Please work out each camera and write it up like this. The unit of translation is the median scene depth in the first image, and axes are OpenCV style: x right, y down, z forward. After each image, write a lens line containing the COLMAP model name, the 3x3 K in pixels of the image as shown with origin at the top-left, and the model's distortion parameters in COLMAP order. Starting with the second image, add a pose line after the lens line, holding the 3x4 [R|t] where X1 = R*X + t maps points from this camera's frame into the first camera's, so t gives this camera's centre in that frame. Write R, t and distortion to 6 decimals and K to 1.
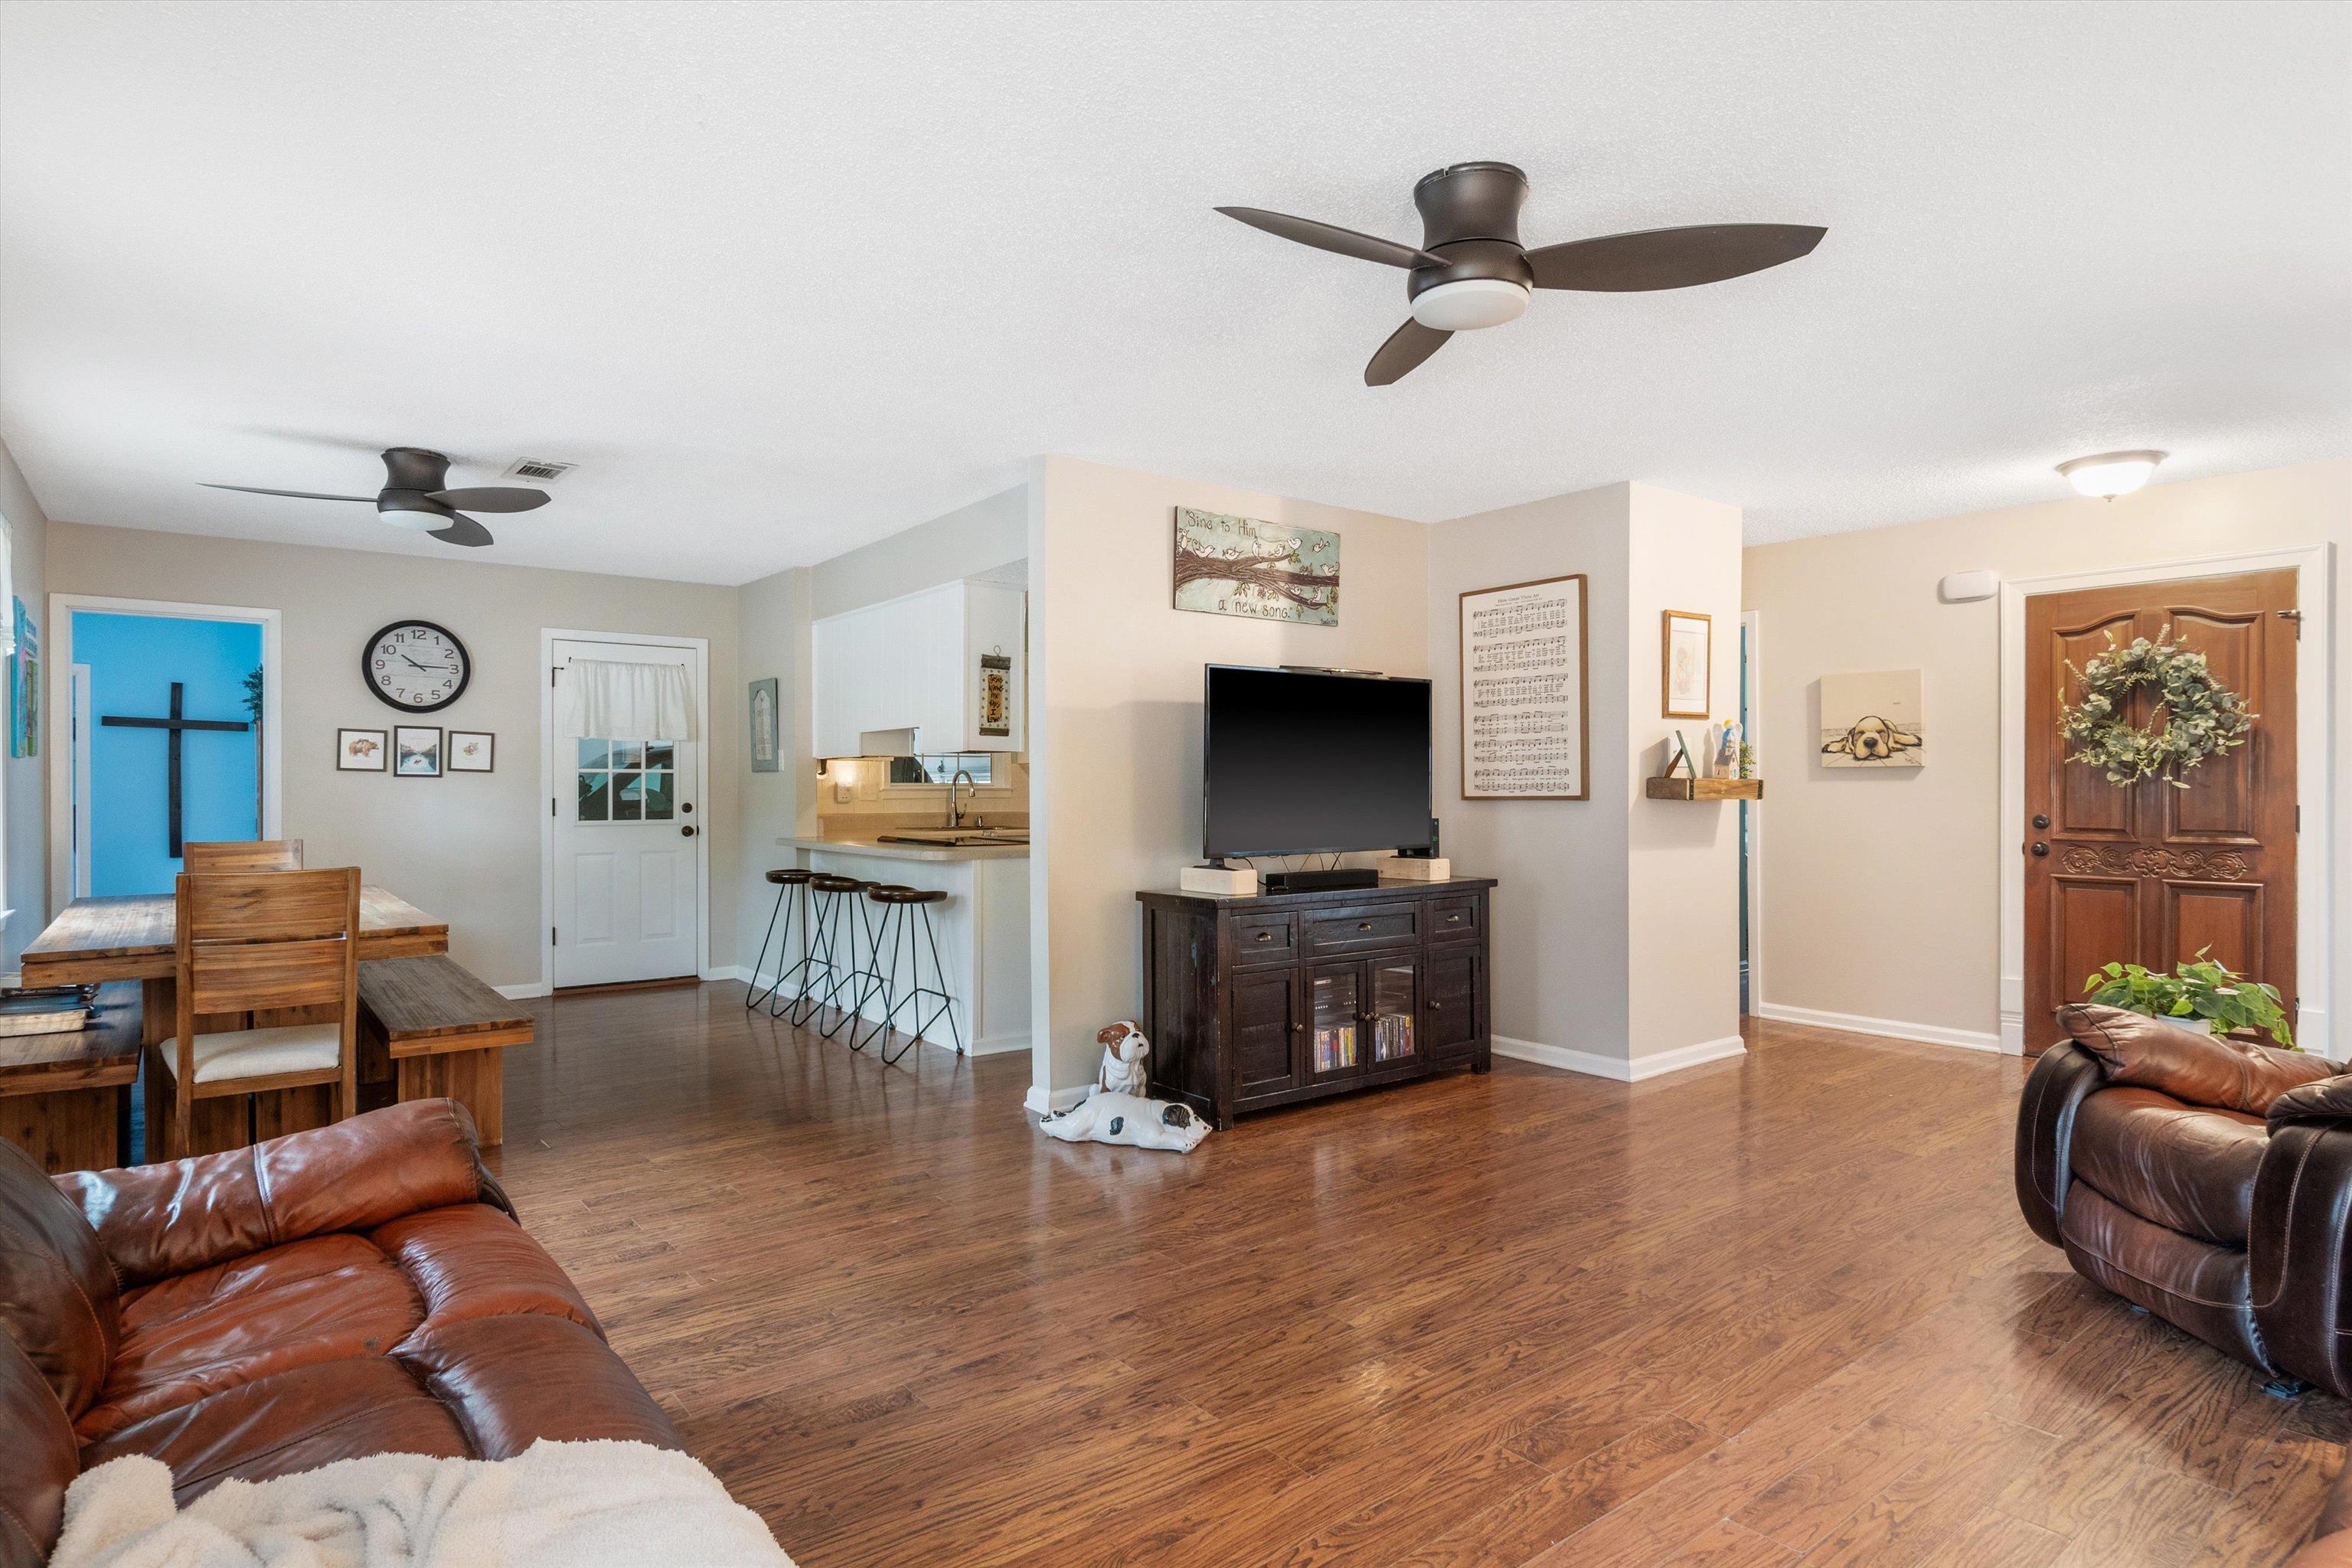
lens RADIAL K [[1251.1, 0, 1166.6], [0, 1251.1, 786.8], [0, 0, 1]] dist [0.000361, -0.000113]
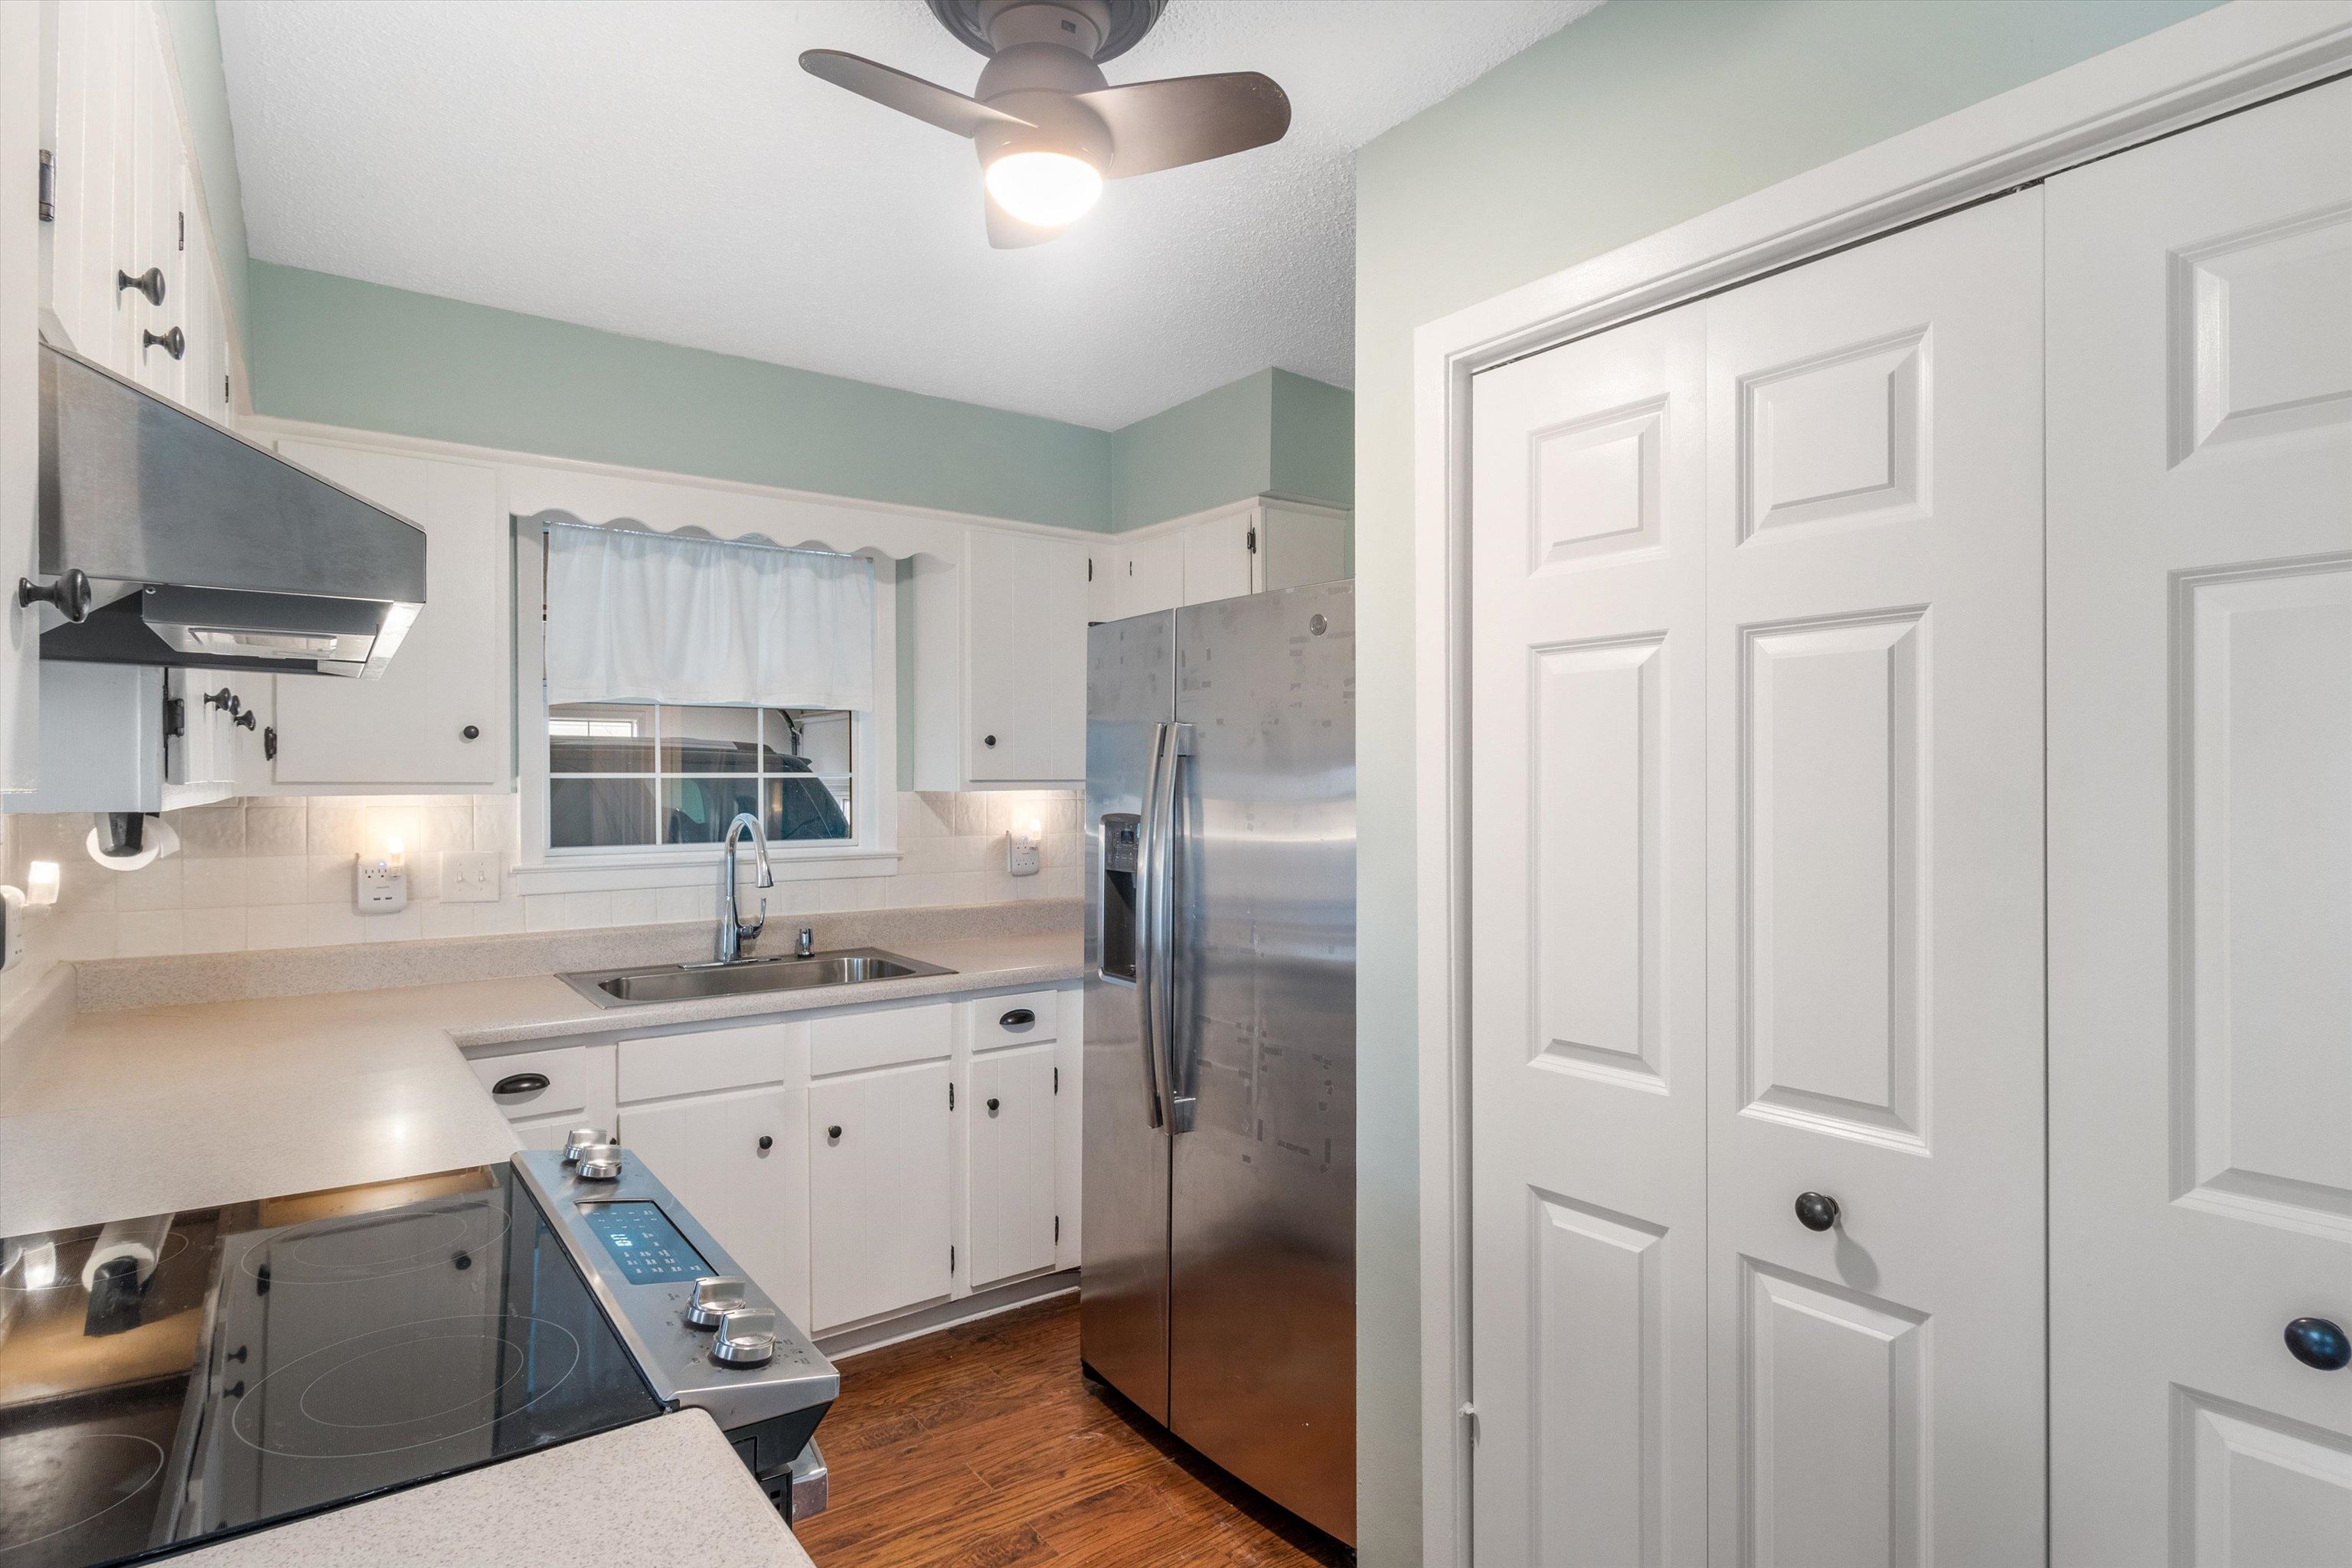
lens RADIAL K [[1231.1, 0, 1171.1], [0, 1231.1, 777.4], [0, 0, 1]] dist [0.001709, -0.001134]
pose [[0.999663, 0.001413, -0.025913, -0.041420], [-0.001370, 0.999998, 0.001686, -0.039166], [0.025915, -0.001650, 0.999663, 0.990052]]
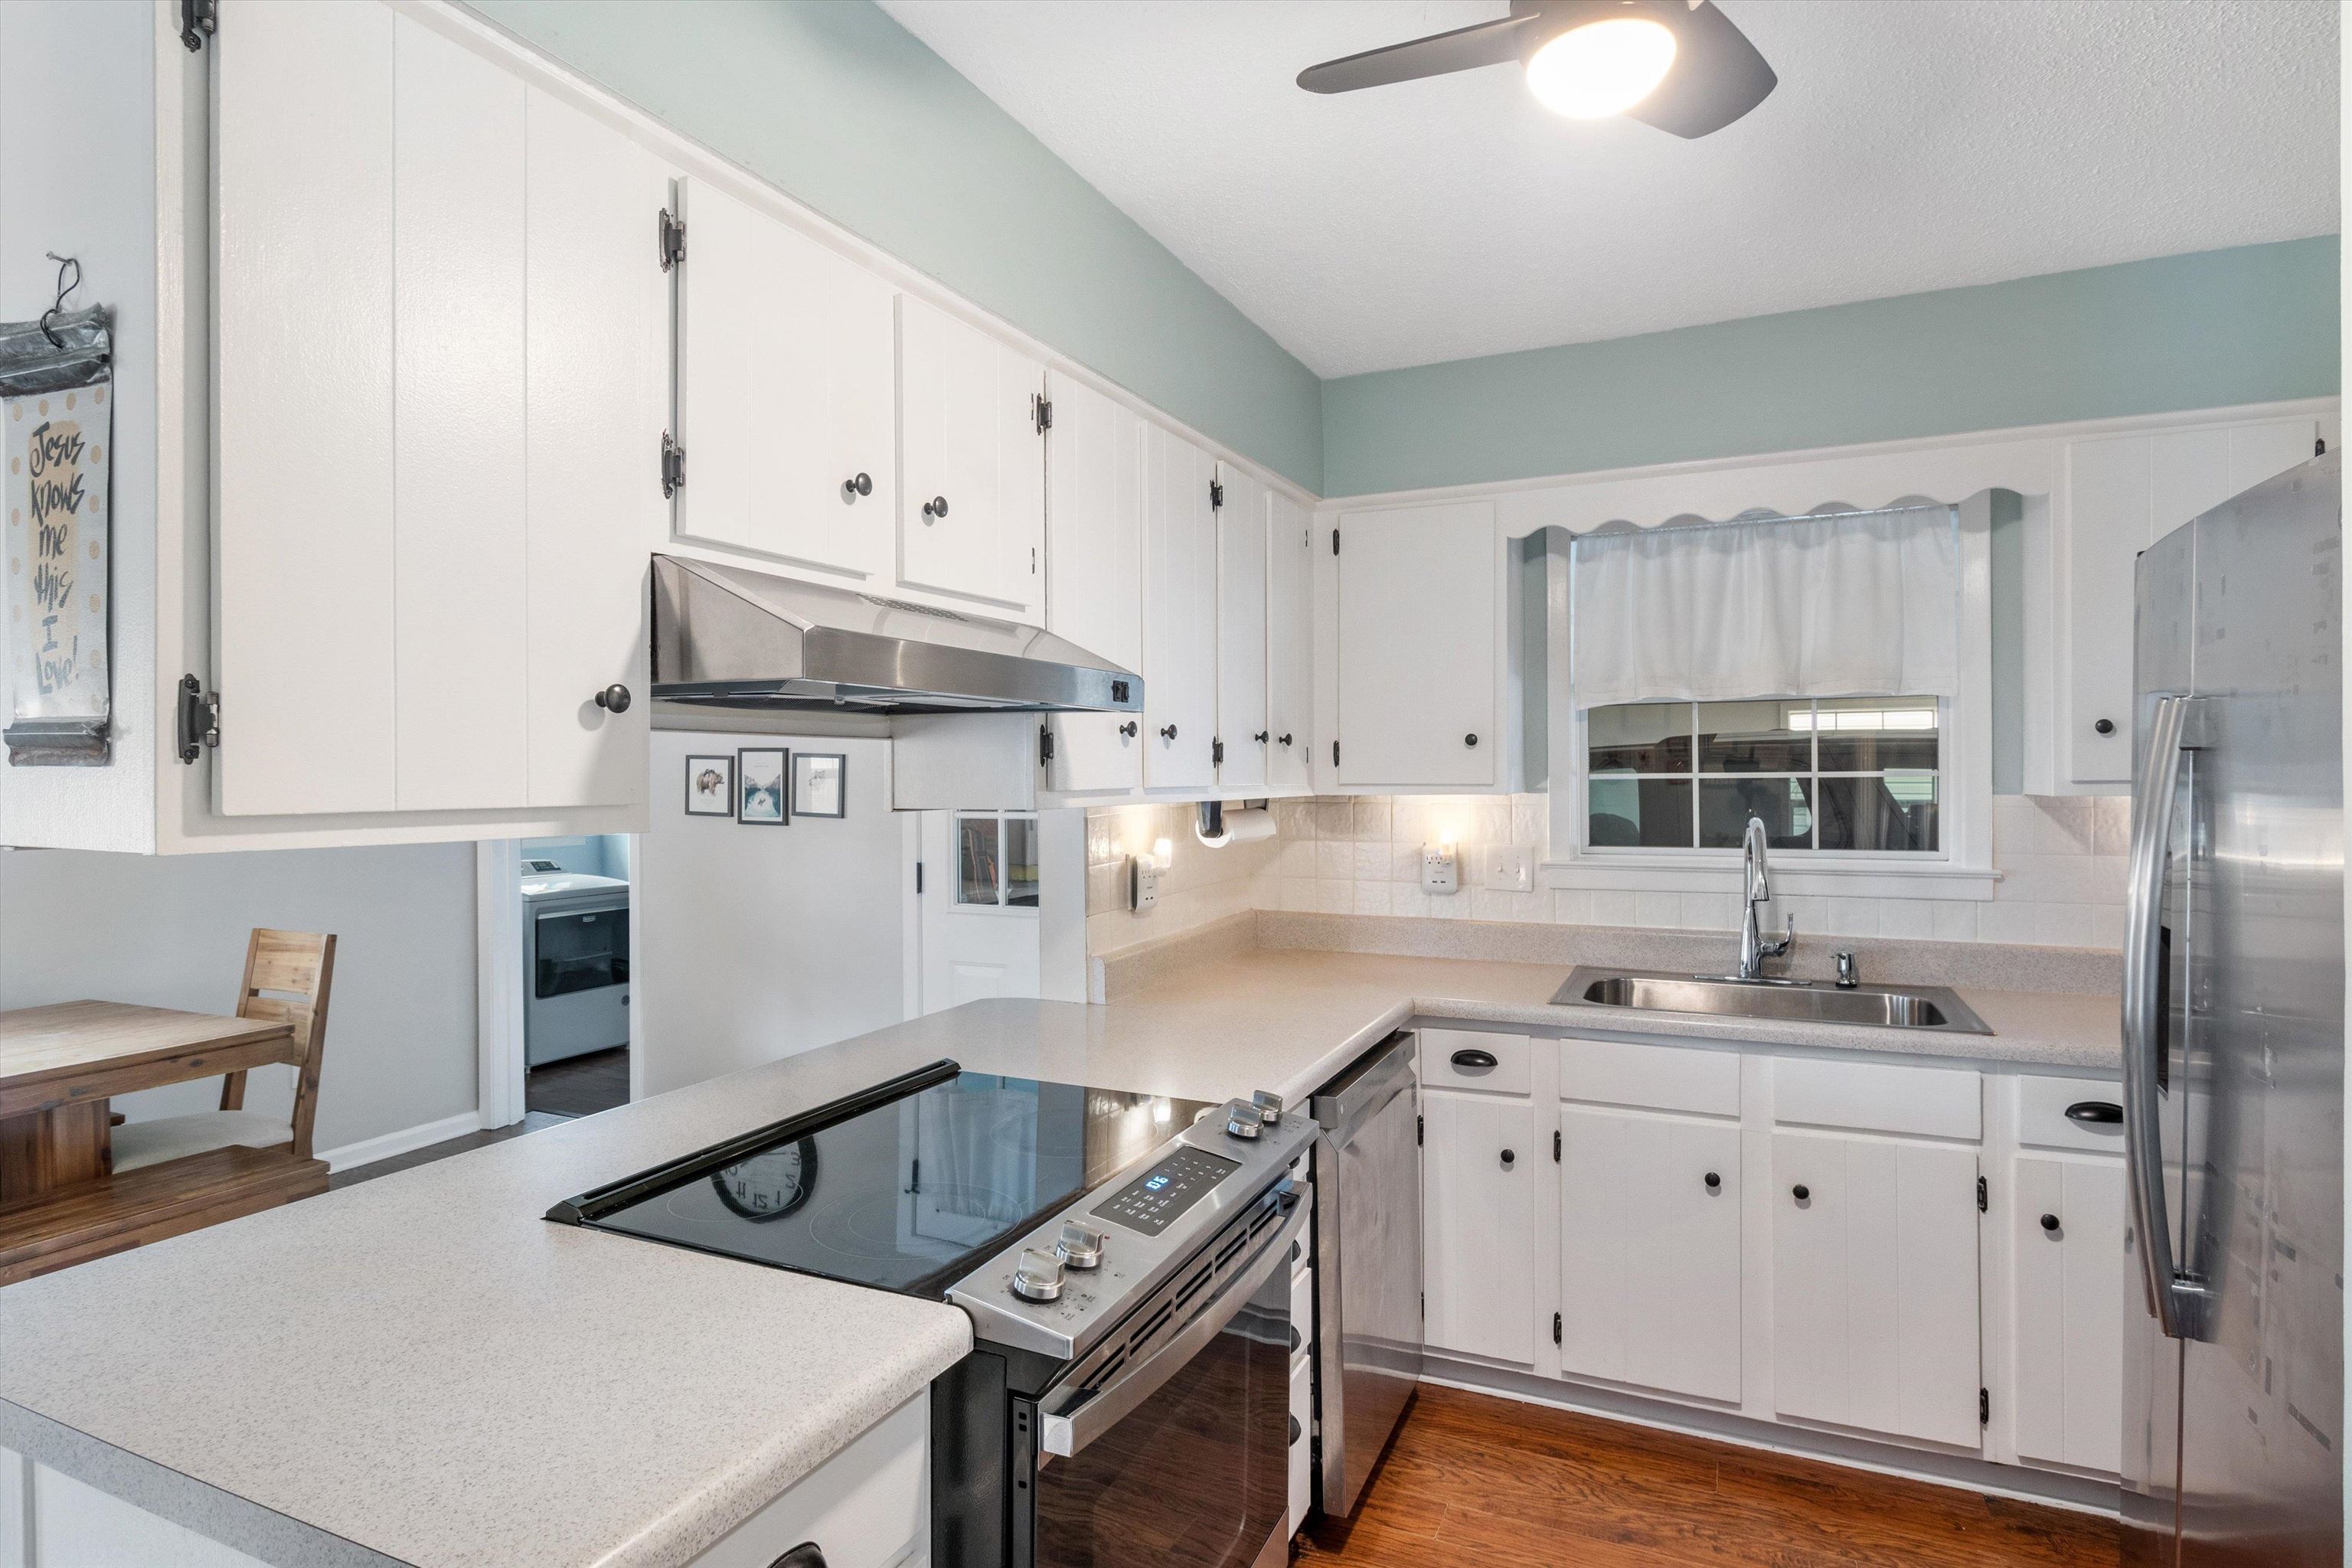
lens RADIAL K [[1230.3, 0, 1154.3], [0, 1230.3, 772.9], [0, 0, 1]] dist [-0.003264, -0.001848]
pose [[0.463532, -0.002646, -0.886076, 0.088411], [0.007124, 0.999974, 0.000741, -0.042274], [0.886052, -0.006656, 0.463539, 1.091550]]
